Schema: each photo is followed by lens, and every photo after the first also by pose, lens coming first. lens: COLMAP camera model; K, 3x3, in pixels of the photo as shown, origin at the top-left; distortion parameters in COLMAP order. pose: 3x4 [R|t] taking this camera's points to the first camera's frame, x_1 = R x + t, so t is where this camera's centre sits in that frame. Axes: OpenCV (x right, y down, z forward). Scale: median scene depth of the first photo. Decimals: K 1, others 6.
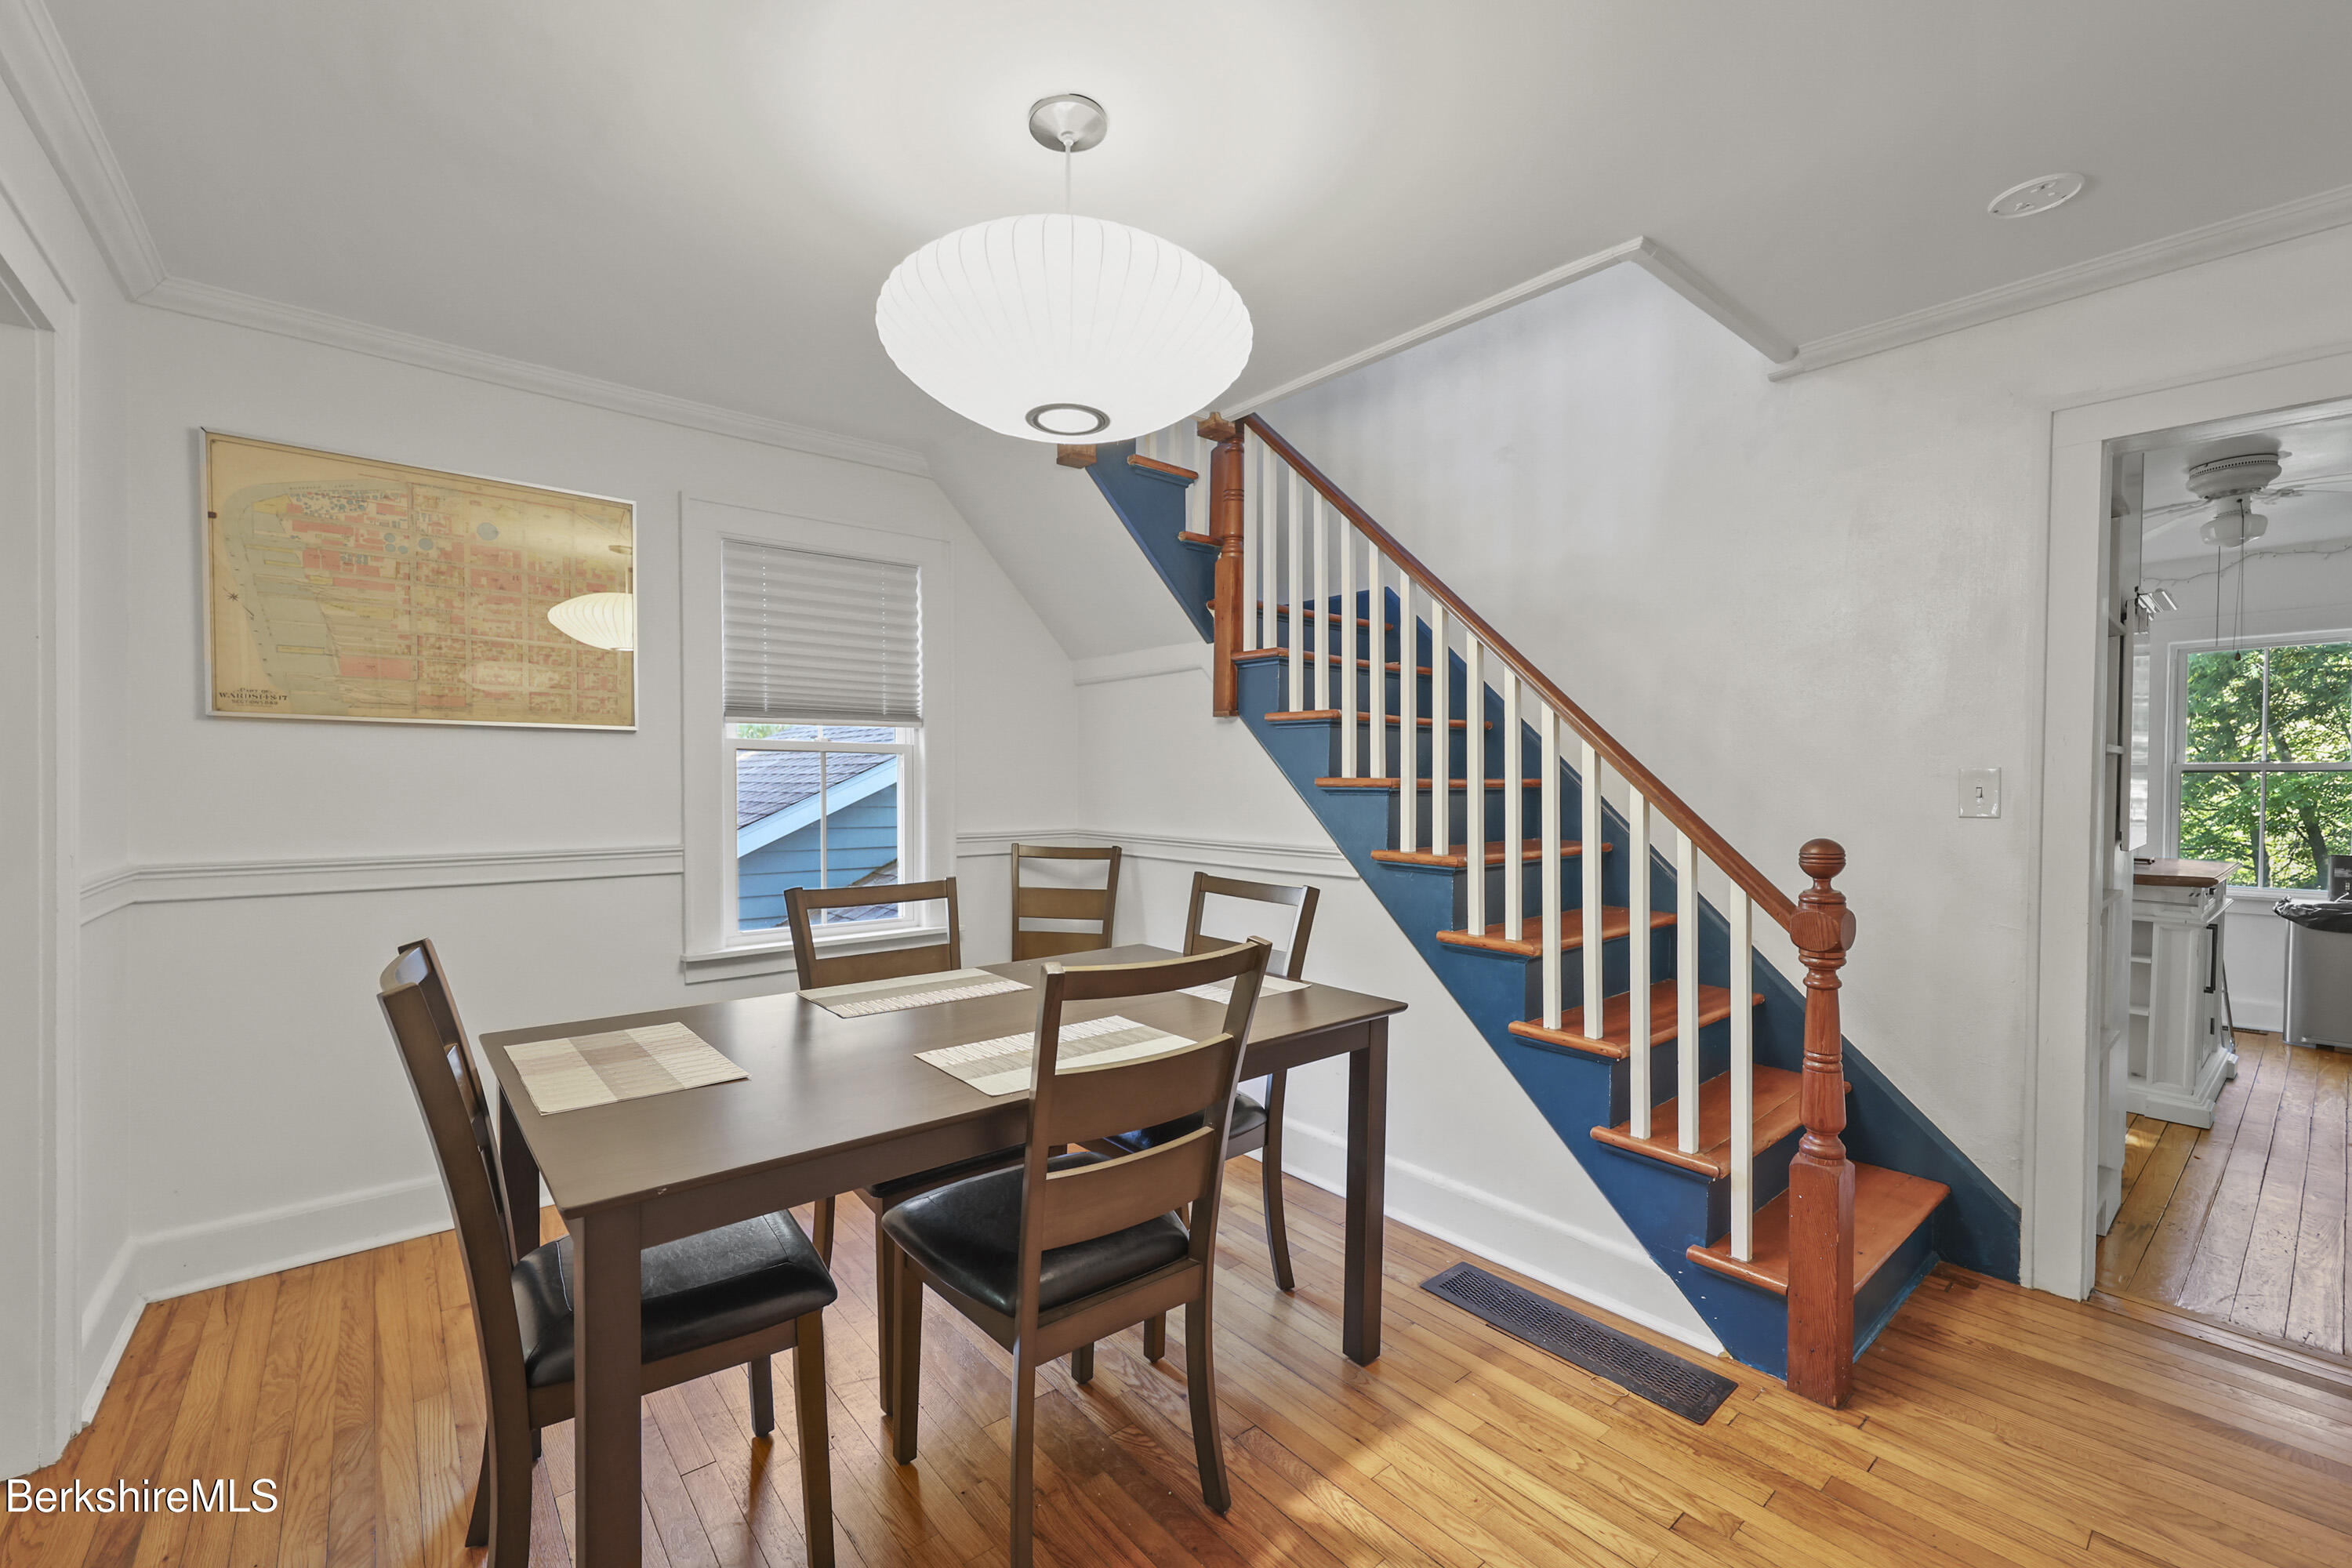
lens RADIAL K [[947.4, 0, 1163.6], [0, 947.4, 818.4], [0, 0, 1]] dist [-0.002919, 0.000622]
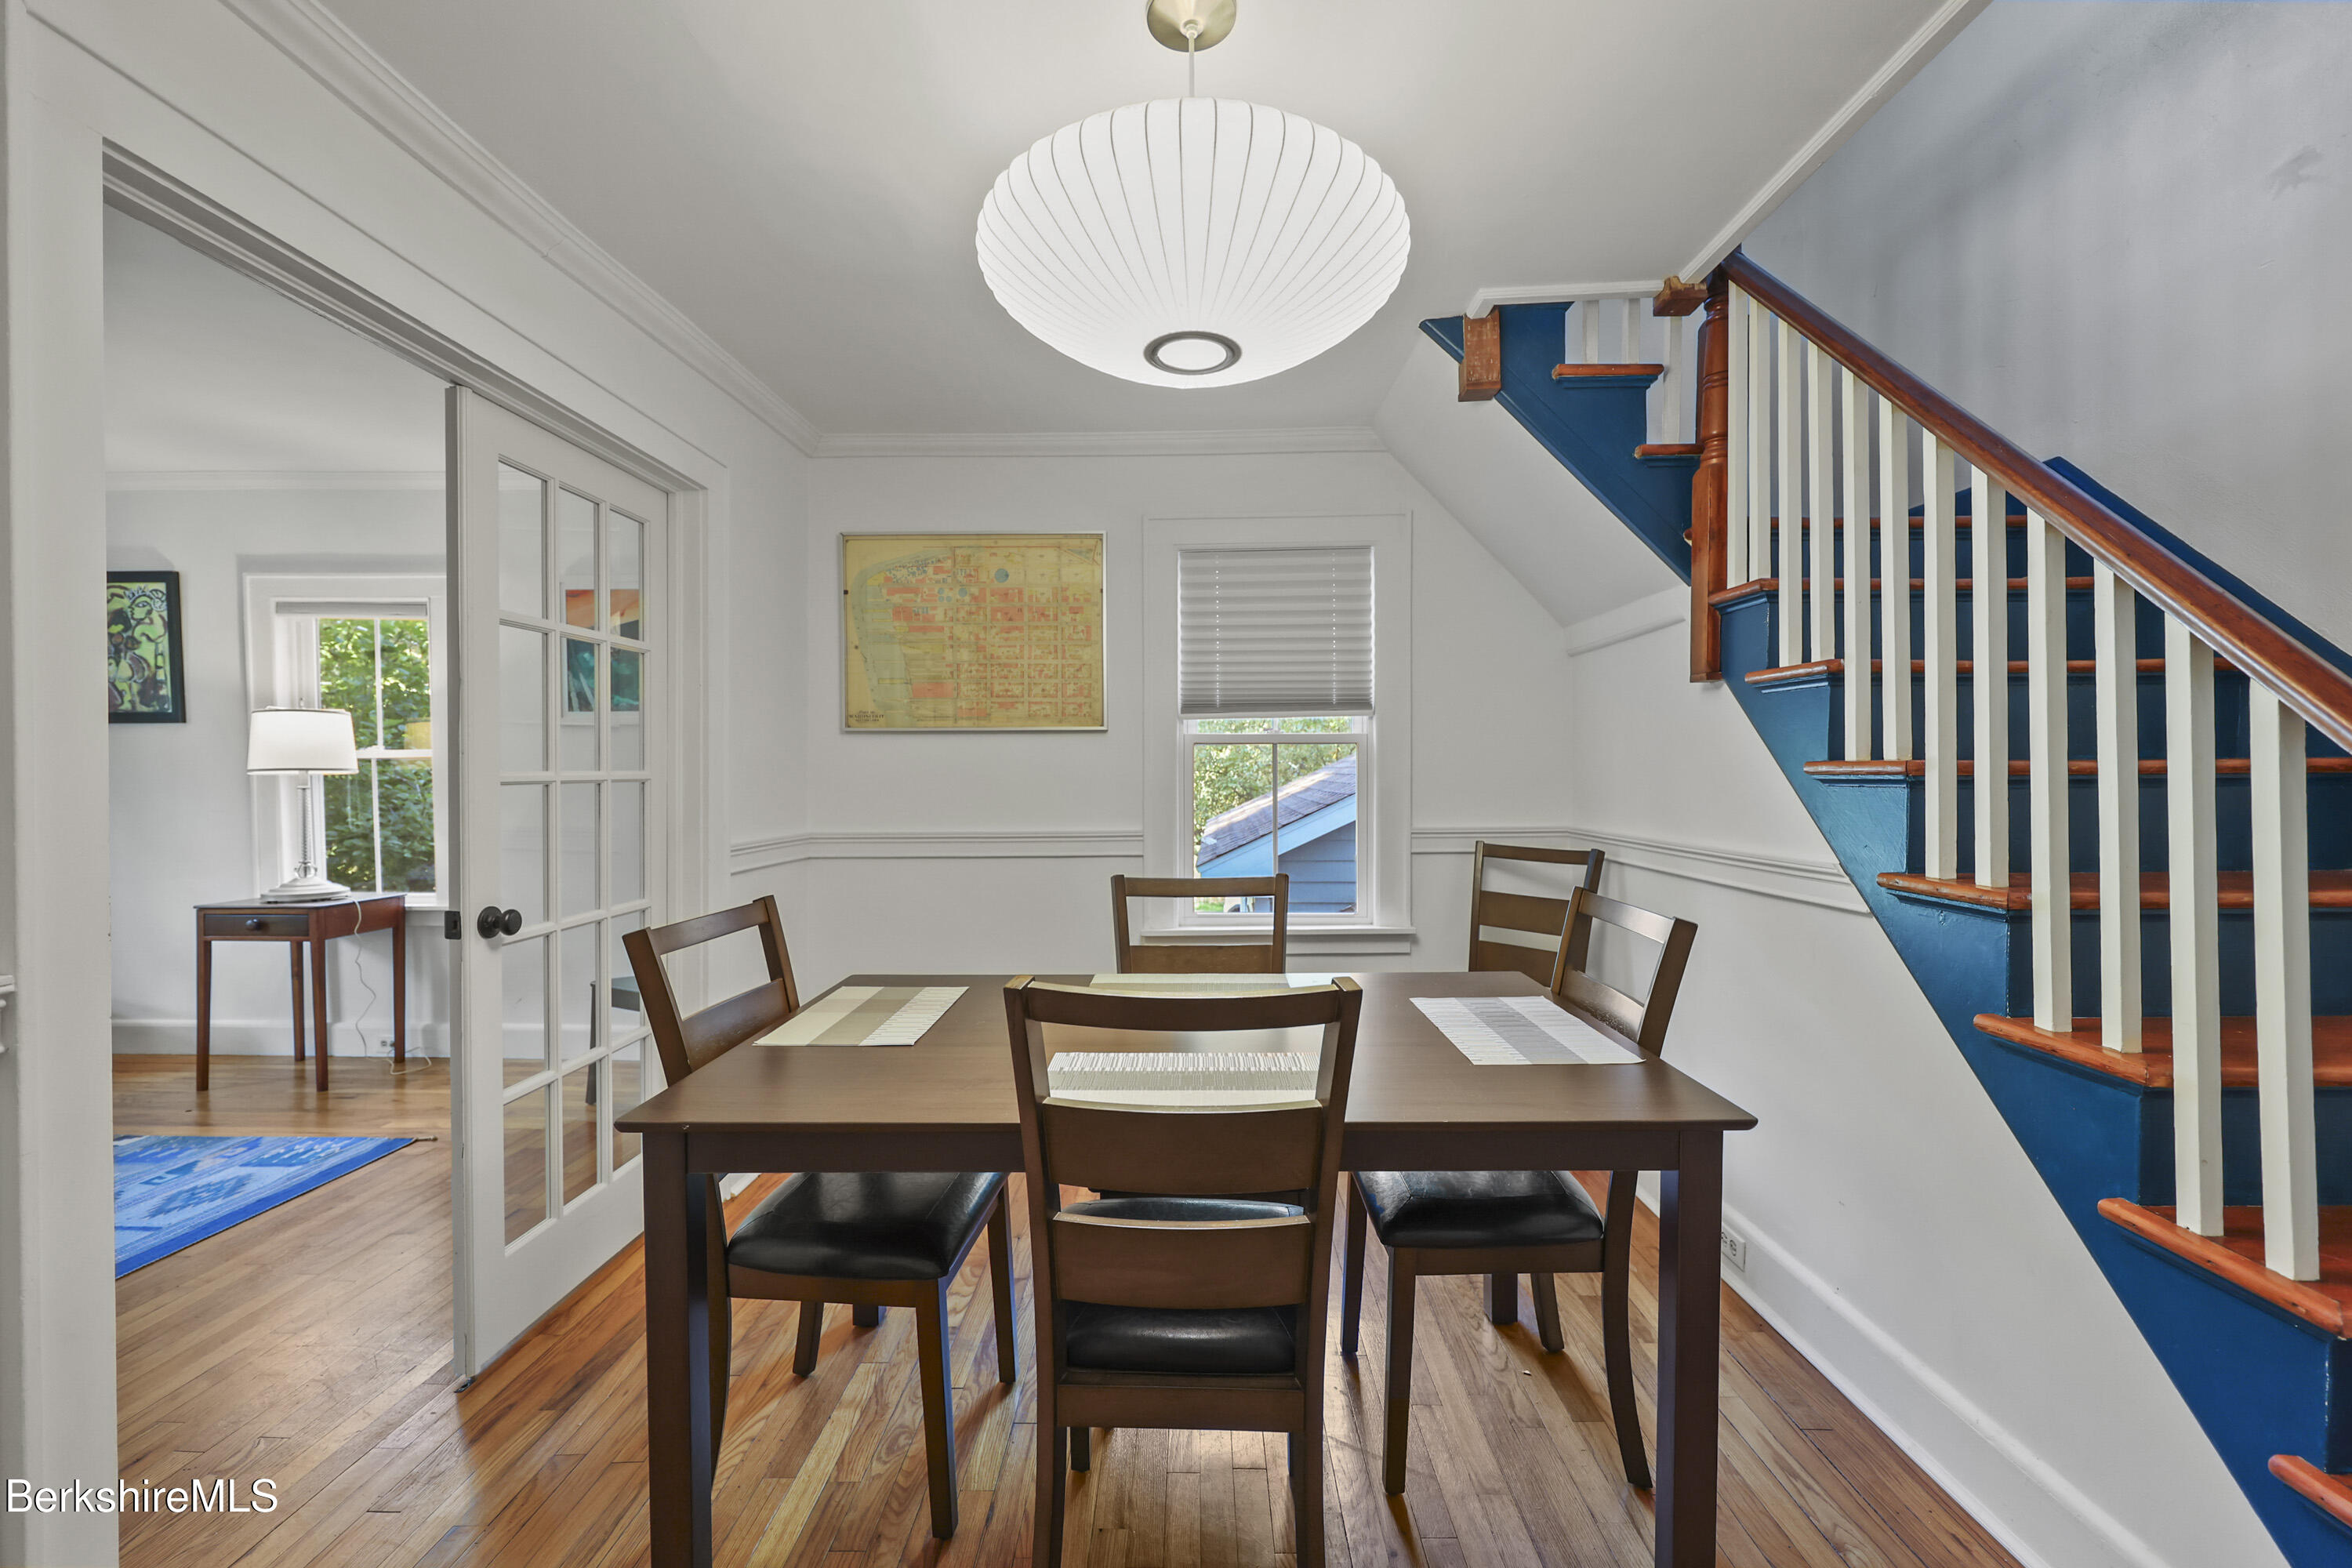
lens RADIAL K [[947.4, 0, 1177.4], [0, 947.4, 797.6], [0, 0, 1]] dist [-0.002919, 0.000622]
pose [[0.762044, 0.008303, -0.647472, 0.260421], [-0.015329, 0.999869, -0.005219, -0.006449], [0.647344, 0.013902, 0.762071, 0.188472]]
